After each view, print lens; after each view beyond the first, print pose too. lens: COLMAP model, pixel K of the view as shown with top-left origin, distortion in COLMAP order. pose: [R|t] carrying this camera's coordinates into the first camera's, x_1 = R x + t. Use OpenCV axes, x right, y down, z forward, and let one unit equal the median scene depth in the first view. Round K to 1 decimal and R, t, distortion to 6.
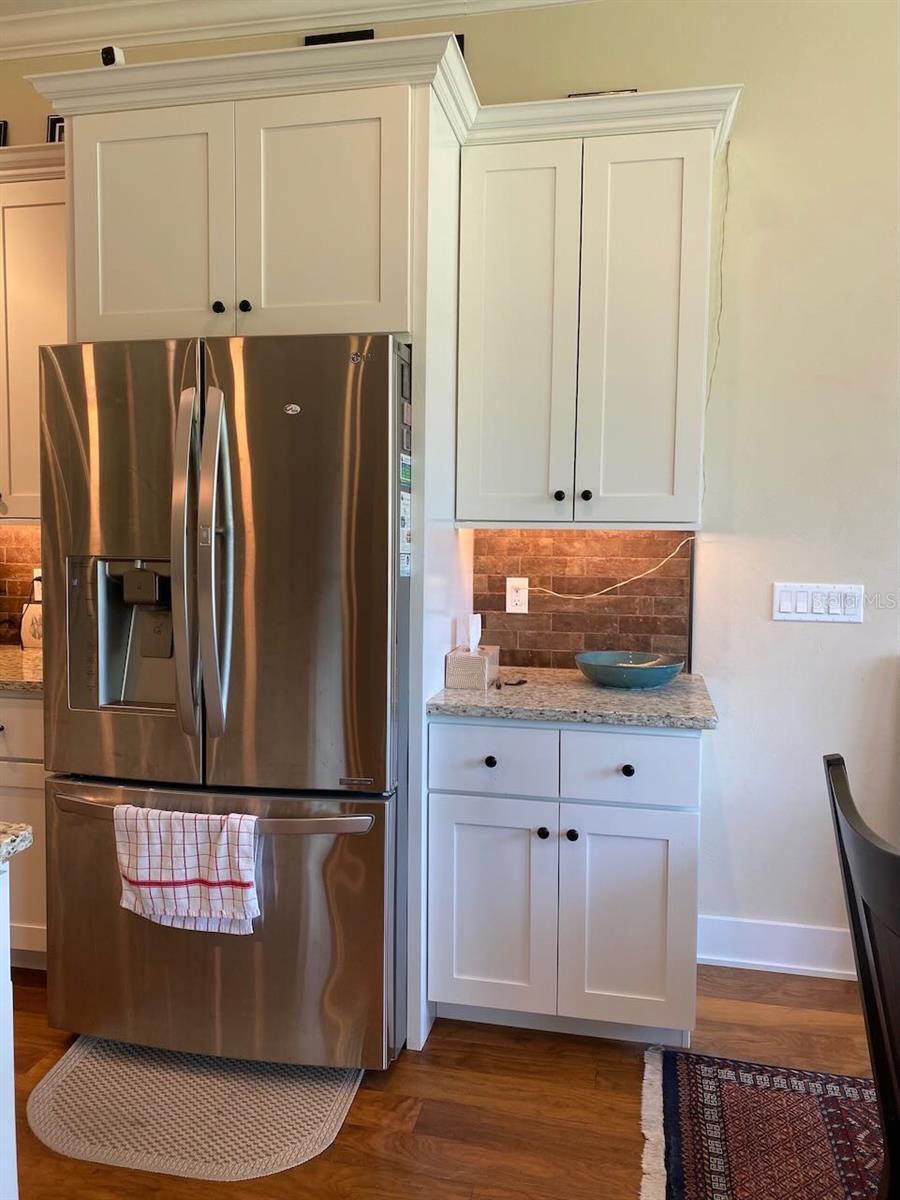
lens RADIAL K [[913.6, 0, 450.0], [0, 913.6, 600.0], [0, 0, 1]] dist [0.012898, -0.002151]
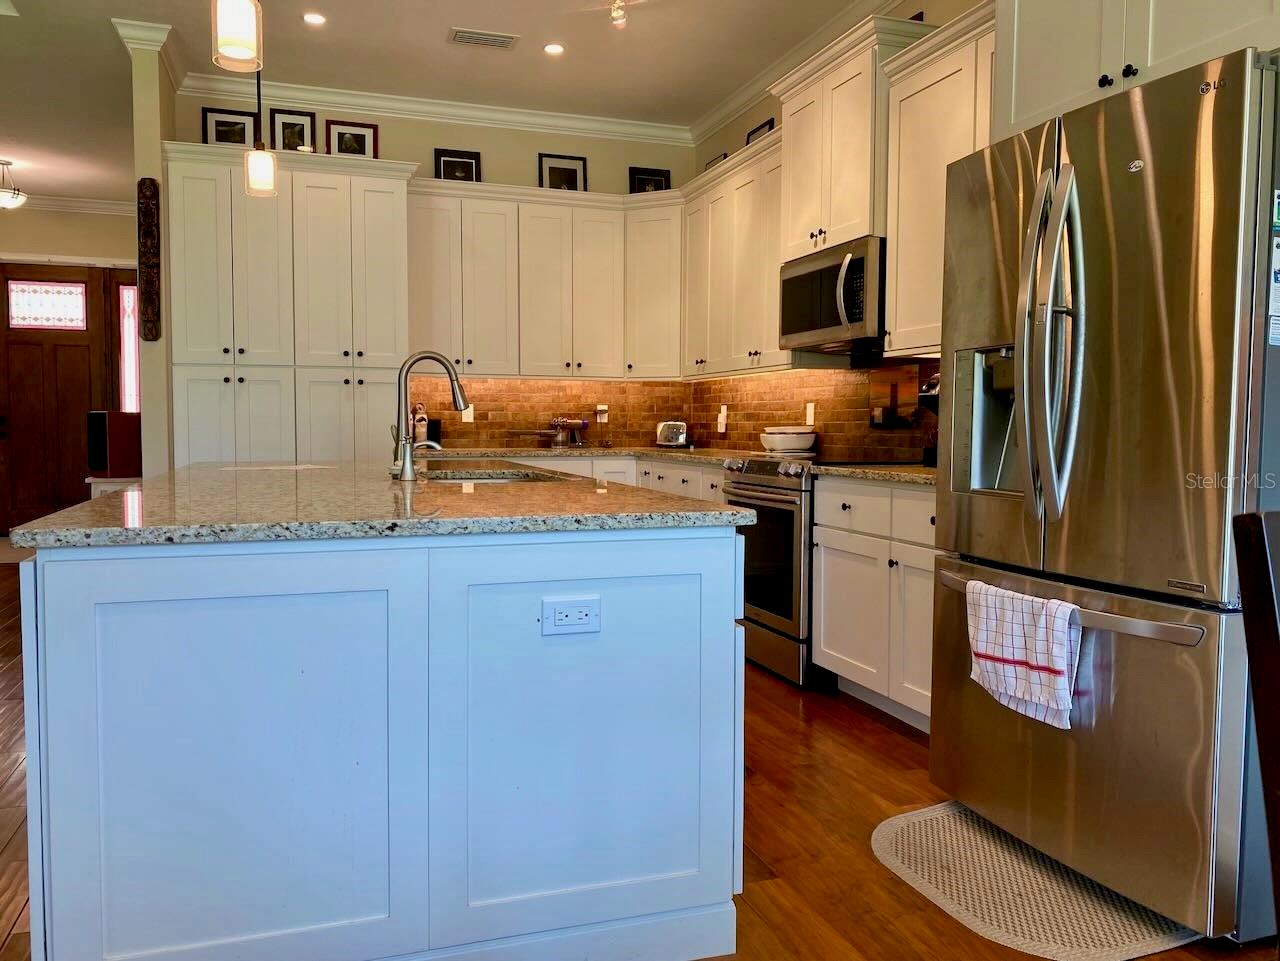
lens RADIAL K [[974.5, 0, 610.7], [0, 974.5, 481.2], [0, 0, 1]] dist [0.012898, -0.002151]
pose [[0.492708, 0.042348, -0.869164, 0.423973], [-0.063716, 0.997890, 0.012500, 0.124750], [0.867859, 0.049221, 0.494366, 0.070560]]
